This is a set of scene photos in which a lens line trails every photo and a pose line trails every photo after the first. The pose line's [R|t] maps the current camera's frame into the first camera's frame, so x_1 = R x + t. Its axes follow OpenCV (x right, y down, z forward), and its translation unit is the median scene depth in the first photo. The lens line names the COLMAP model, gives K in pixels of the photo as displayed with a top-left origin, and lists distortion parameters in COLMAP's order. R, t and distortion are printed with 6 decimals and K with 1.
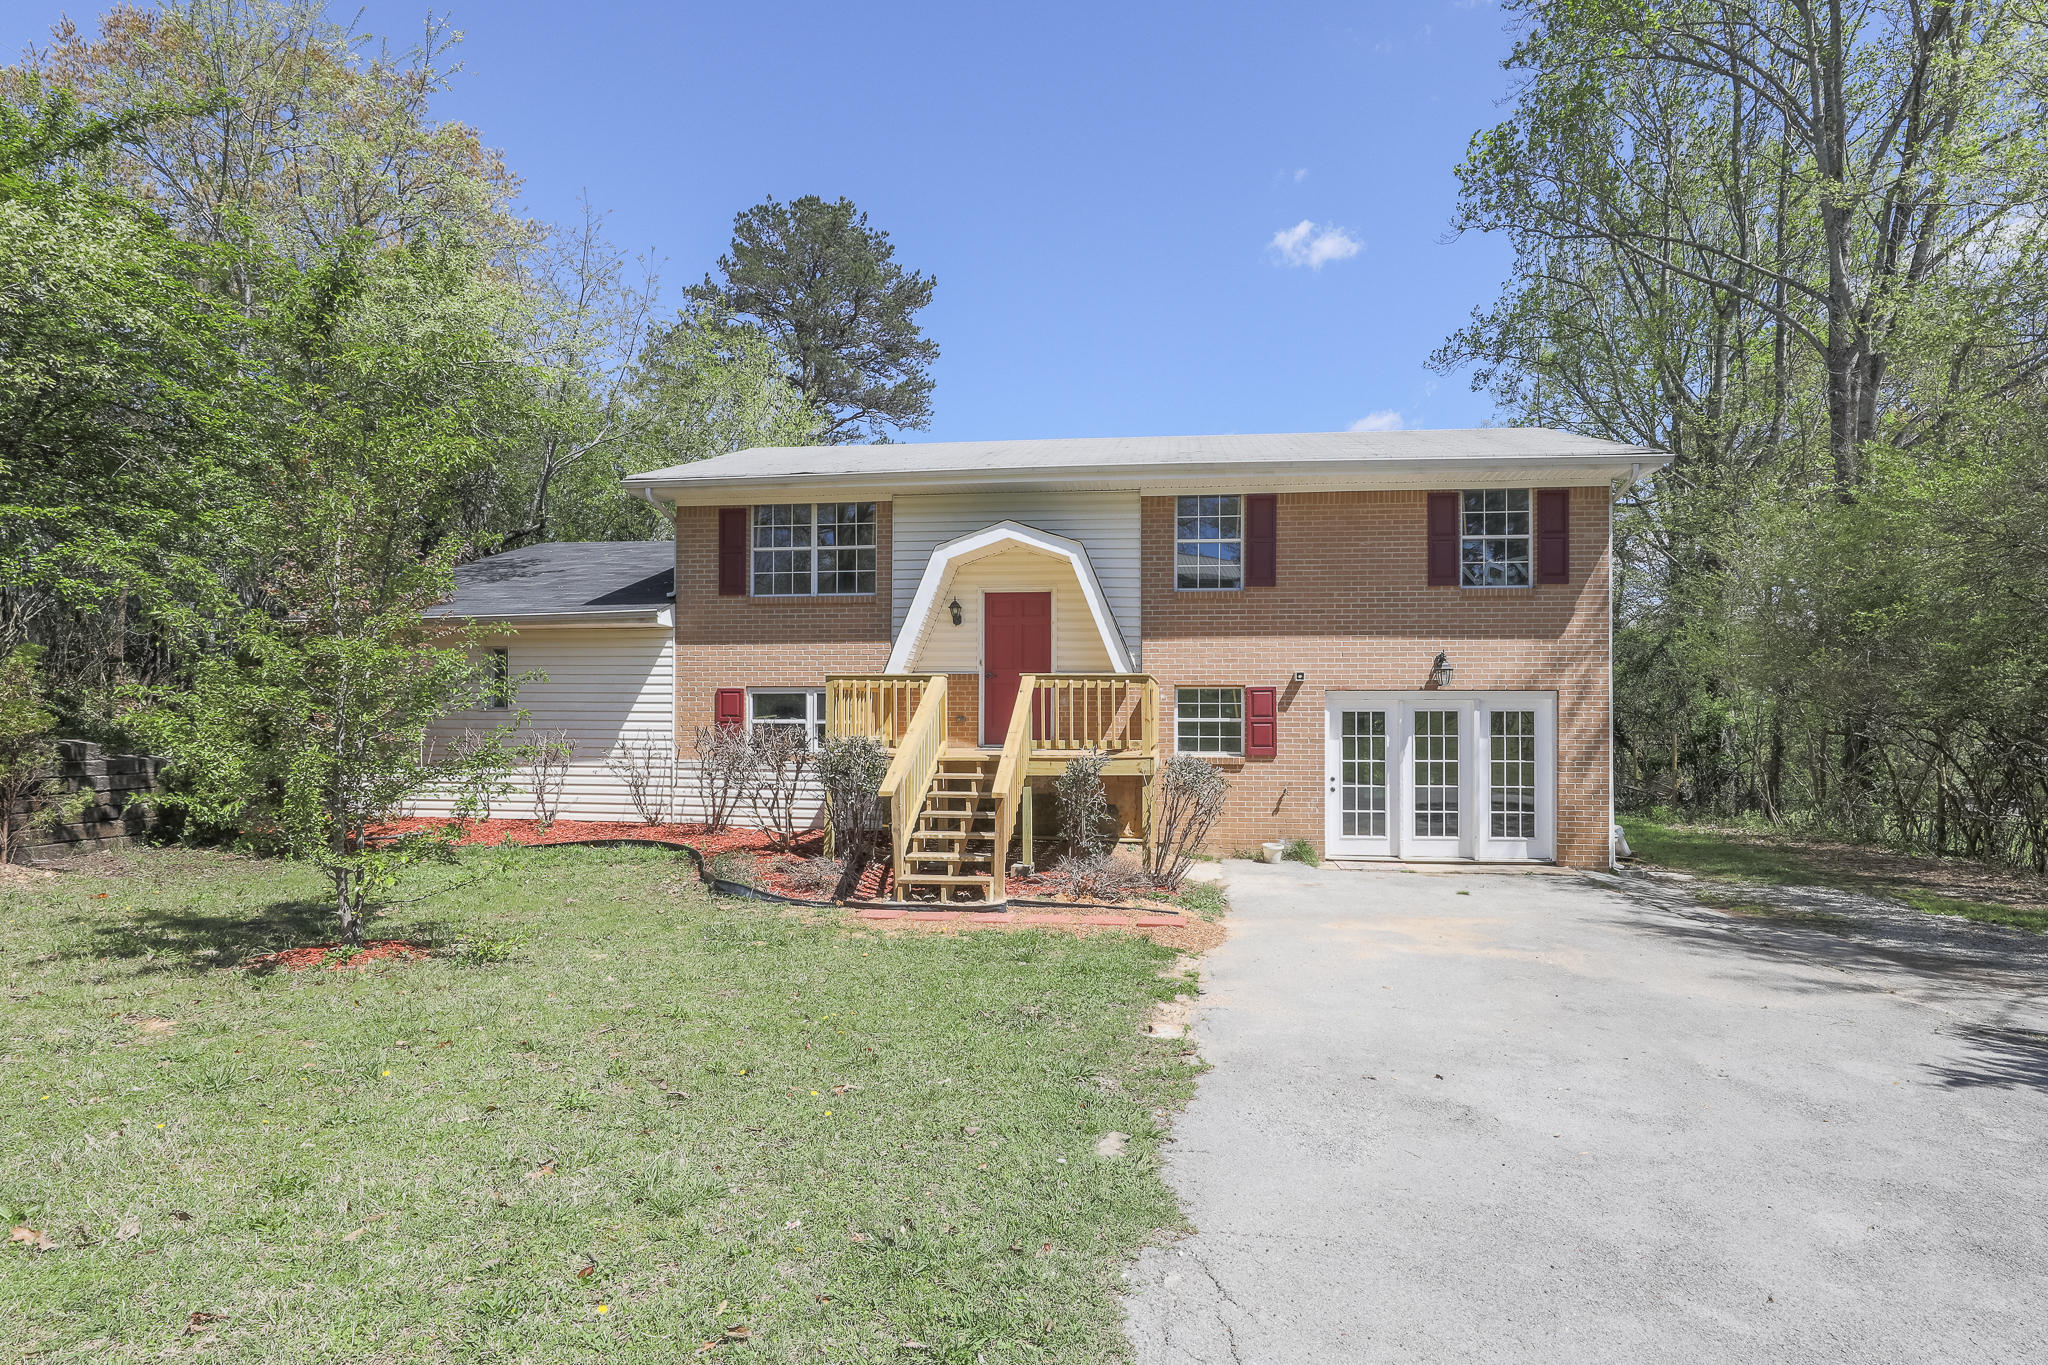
lens RADIAL K [[1054.2, 0, 1024.3], [0, 1054.2, 683.1], [0, 0, 1]] dist [-0.013638, -0.000647]
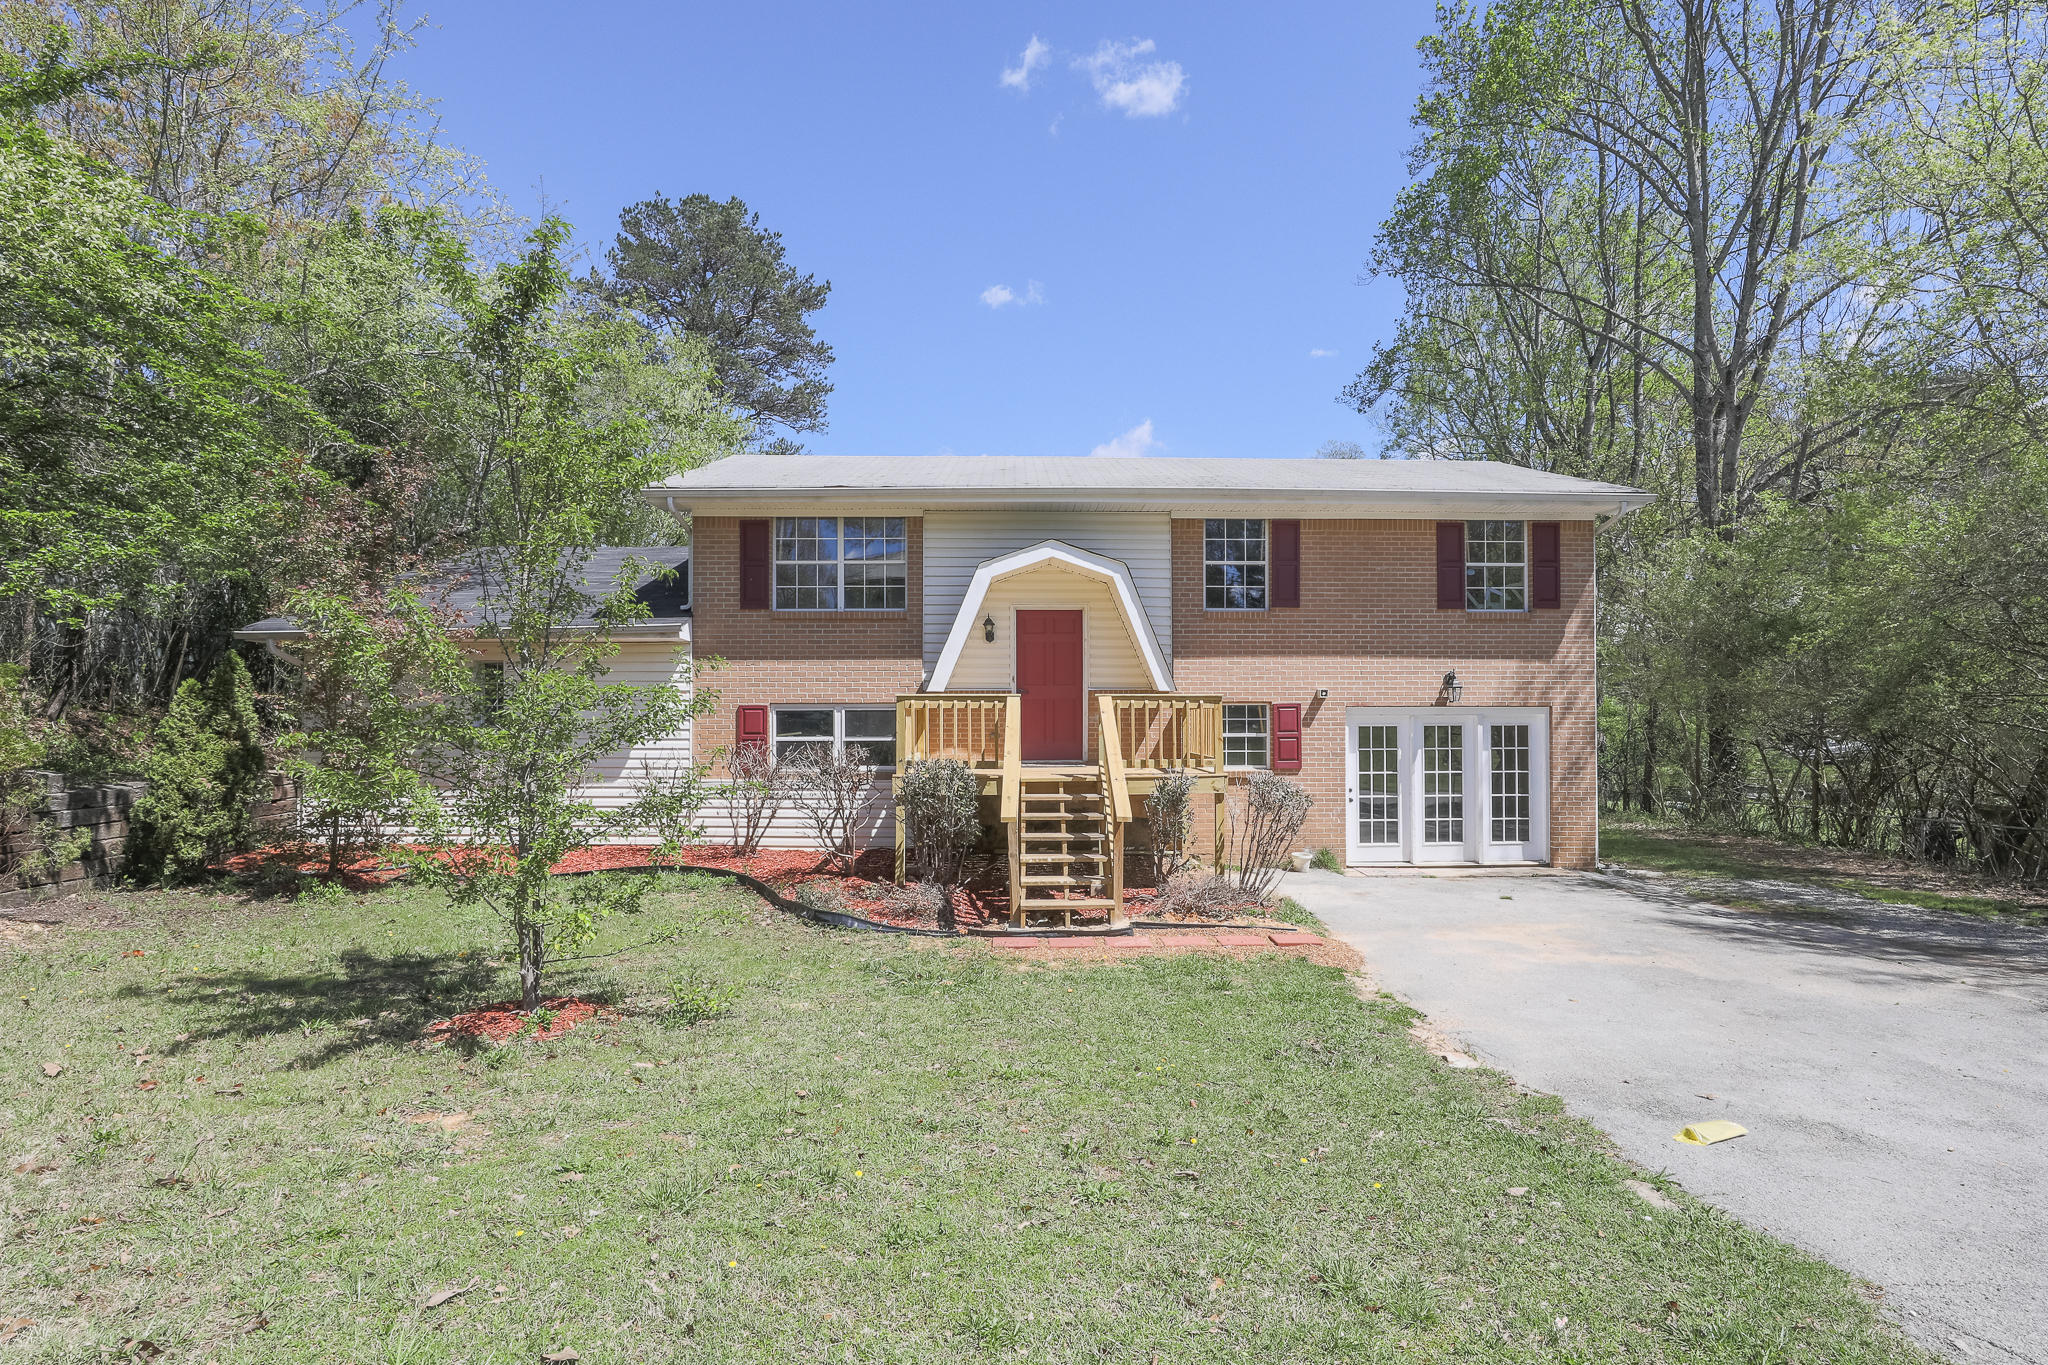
lens RADIAL K [[1026.6, 0, 1020.4], [0, 1026.6, 684.7], [0, 0, 1]] dist [-0.021679, 0.003875]
pose [[0.989019, -0.000494, 0.147789, -0.186869], [0.000040, 0.999995, 0.003075, -0.018001], [-0.147790, -0.003035, 0.989014, 0.030091]]
